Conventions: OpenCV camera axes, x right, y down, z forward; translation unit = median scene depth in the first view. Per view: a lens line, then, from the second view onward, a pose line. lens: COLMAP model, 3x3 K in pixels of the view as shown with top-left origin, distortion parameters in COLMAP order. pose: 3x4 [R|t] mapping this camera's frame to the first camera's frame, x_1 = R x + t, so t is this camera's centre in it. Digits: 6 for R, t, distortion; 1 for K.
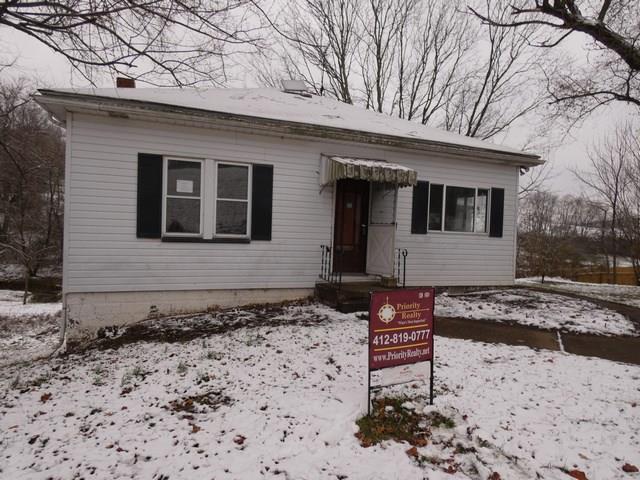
lens RADIAL K [[385.0, 0, 319.9], [0, 385.0, 239.0], [0, 0, 1]] dist [0.001493, -0.002252]
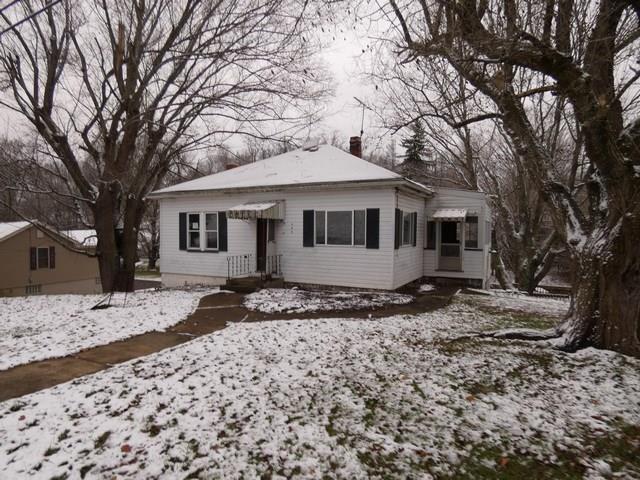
lens RADIAL K [[385.0, 0, 320.4], [0, 385.0, 241.6], [0, 0, 1]] dist [0.001493, -0.002252]
pose [[0.671817, -0.015594, -0.740553, 1.641002], [0.004980, 0.999851, -0.016537, -0.010378], [0.740701, 0.007421, 0.671794, 0.081689]]
